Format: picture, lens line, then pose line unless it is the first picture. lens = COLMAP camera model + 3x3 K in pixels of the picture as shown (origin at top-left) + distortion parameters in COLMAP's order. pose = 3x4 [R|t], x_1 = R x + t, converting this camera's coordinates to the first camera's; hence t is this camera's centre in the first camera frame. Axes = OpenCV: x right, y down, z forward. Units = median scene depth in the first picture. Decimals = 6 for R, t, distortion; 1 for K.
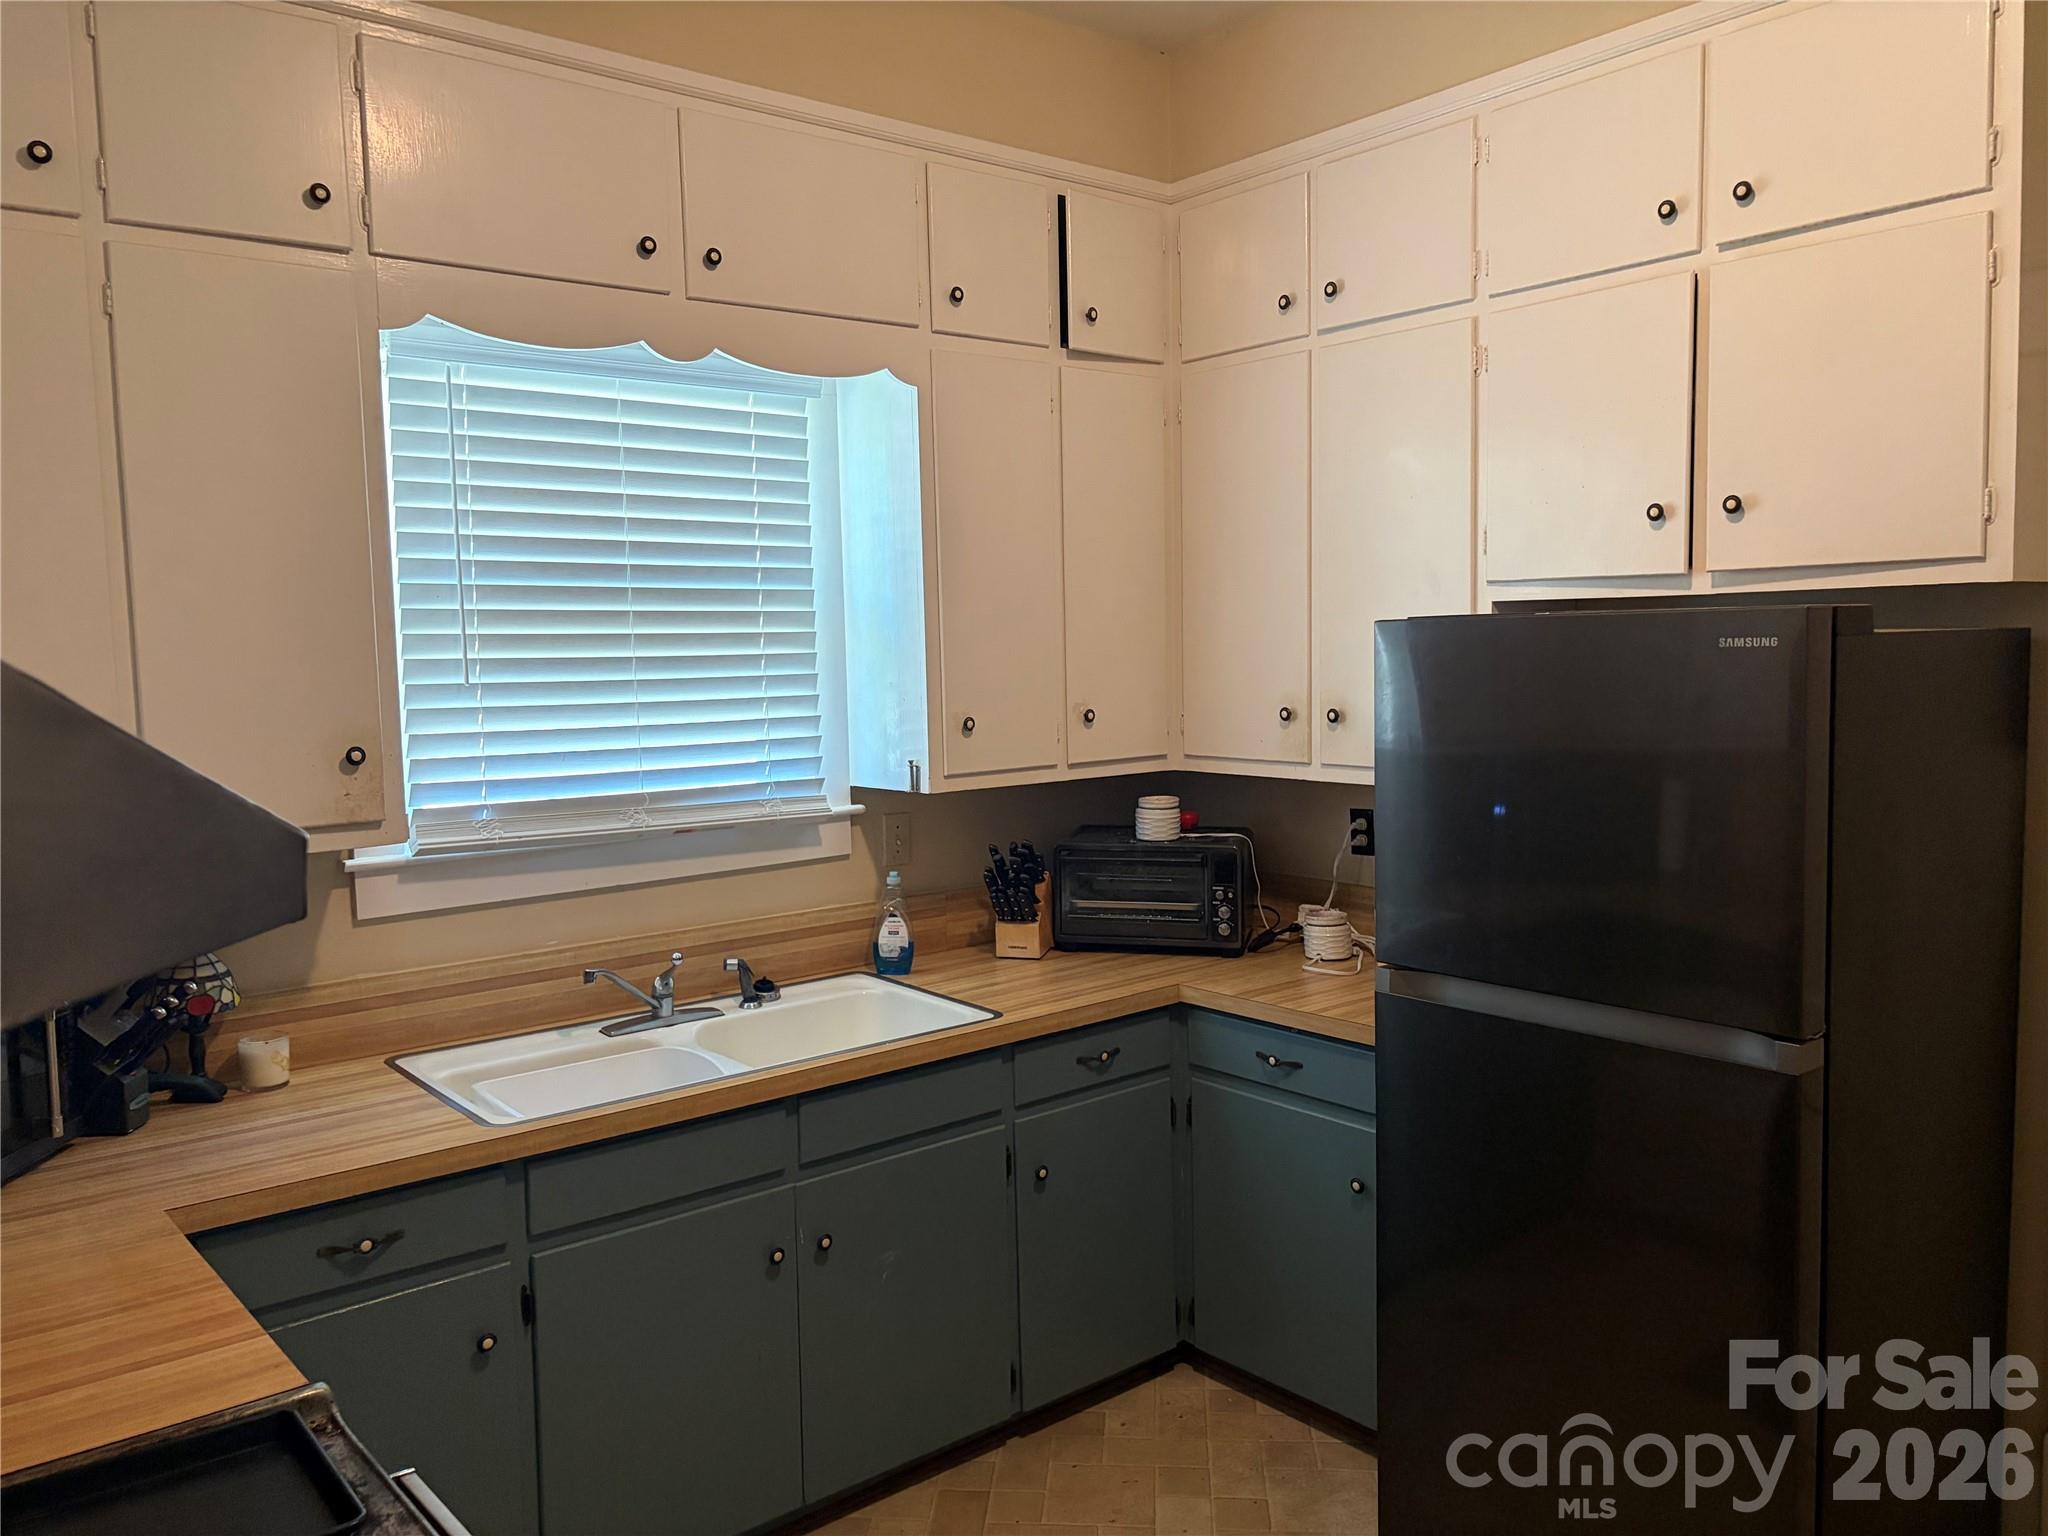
lens RADIAL K [[1551.5, 0, 1021.8], [0, 1551.5, 764.1], [0, 0, 1]] dist [0.048329, -0.039623]
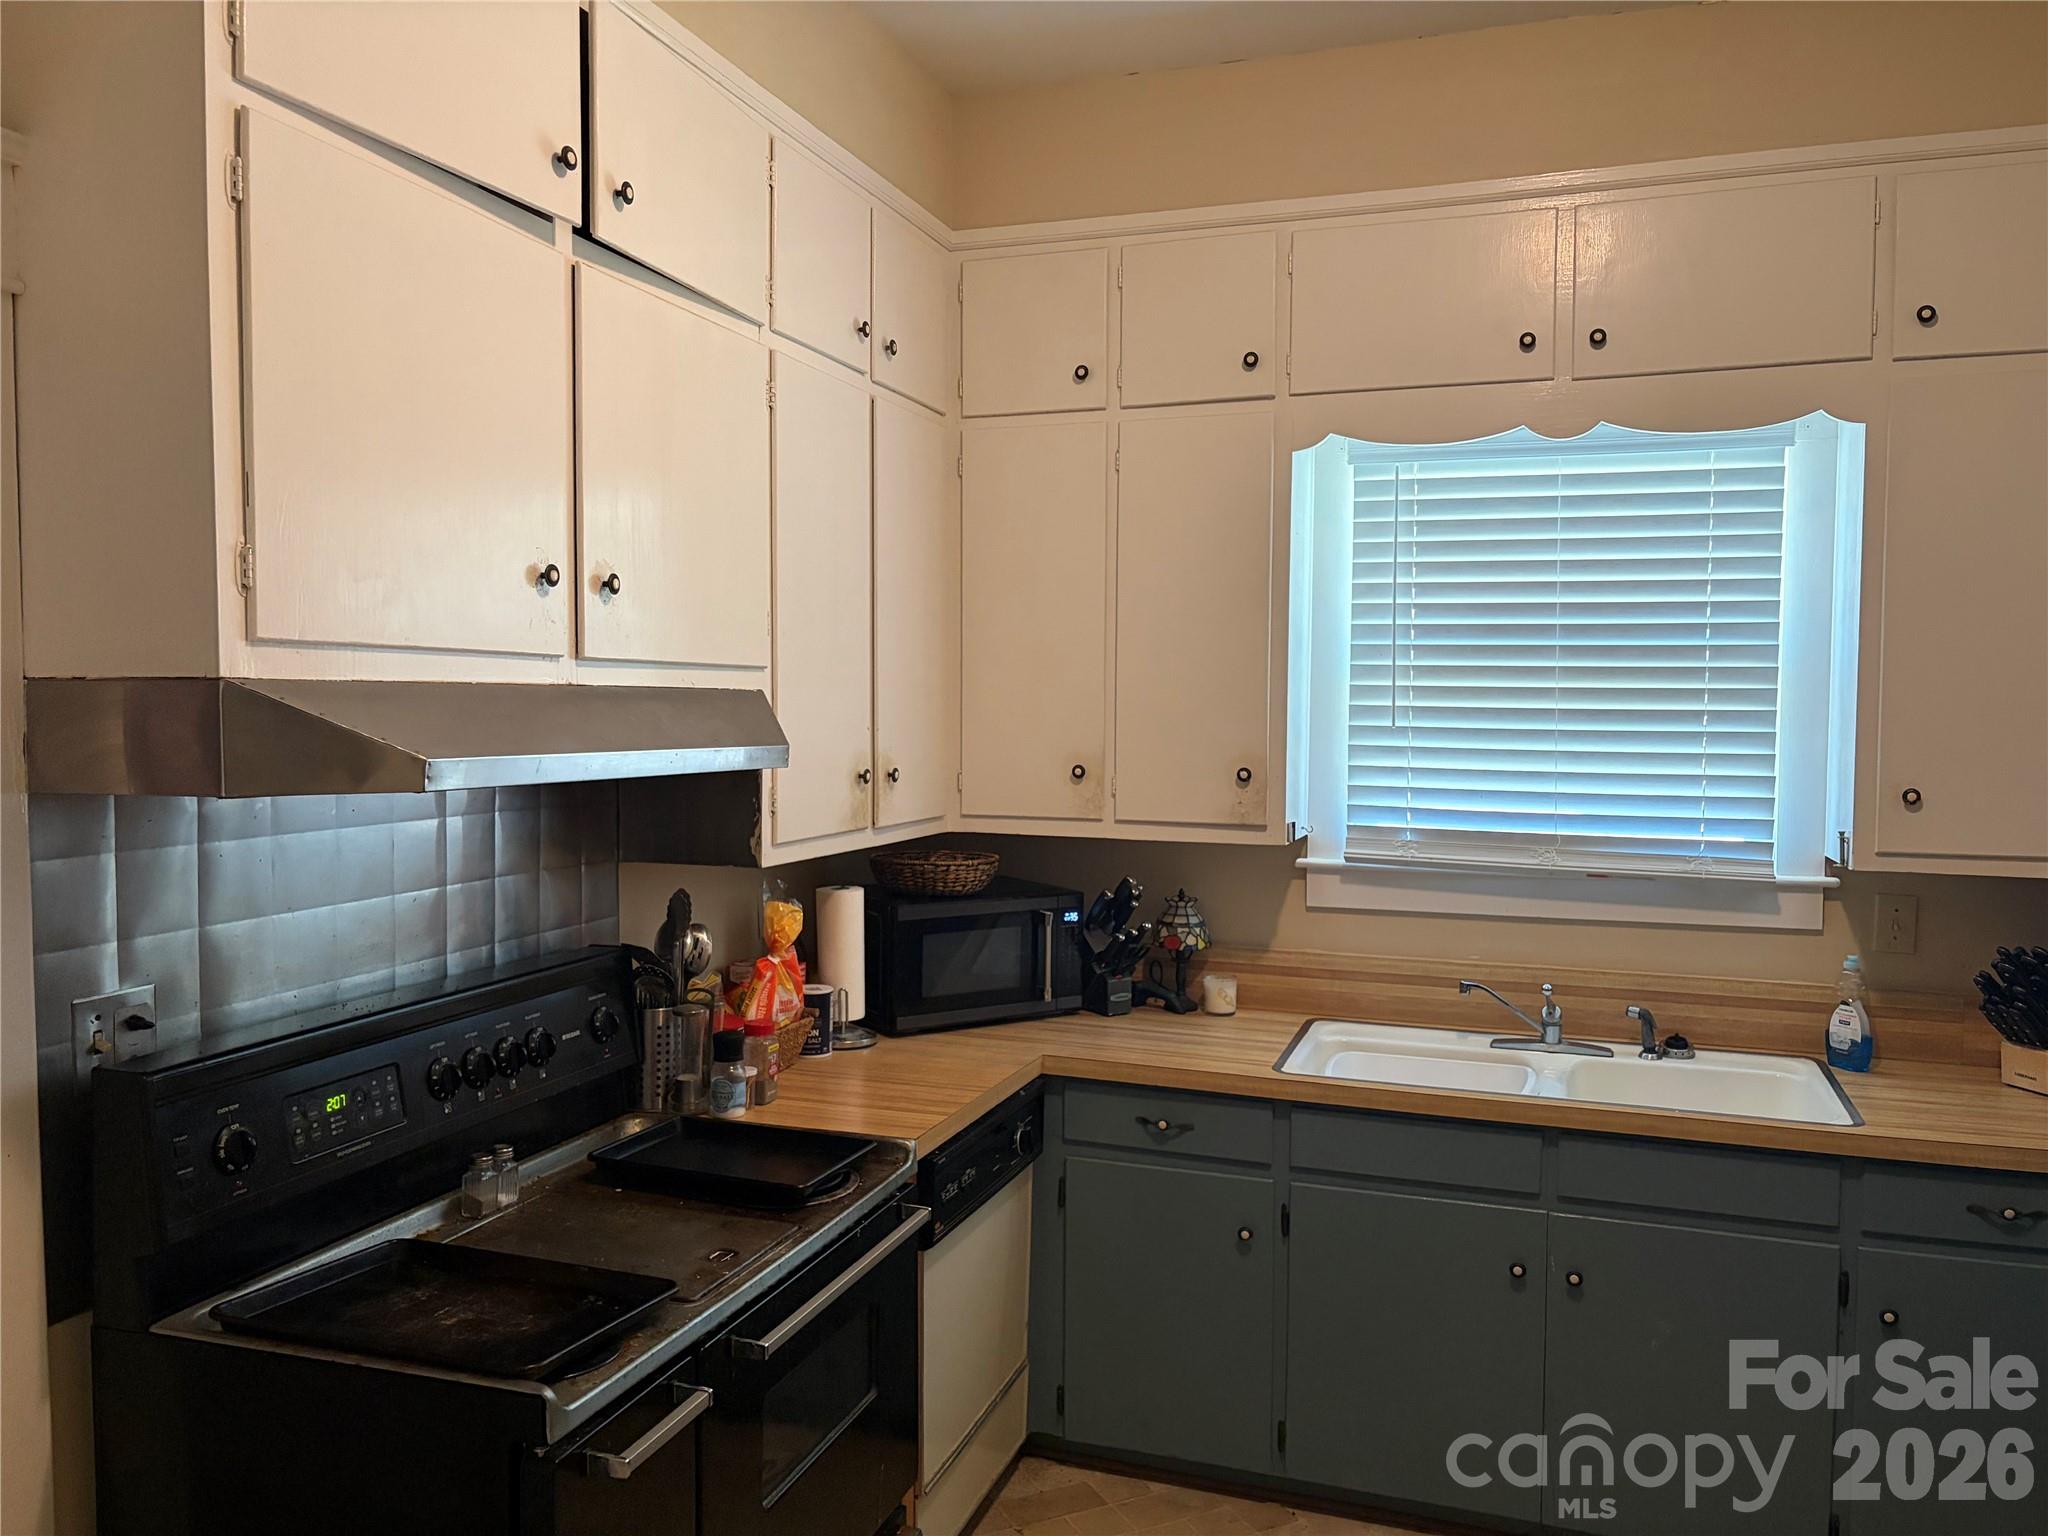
lens RADIAL K [[1551.5, 0, 1021.8], [0, 1551.5, 769.1], [0, 0, 1]] dist [0.048329, -0.039623]
pose [[0.522540, 0.064601, -0.850164, 0.488891], [-0.089648, 0.995761, 0.020563, -0.015955], [0.847889, 0.065471, 0.526116, 0.113706]]
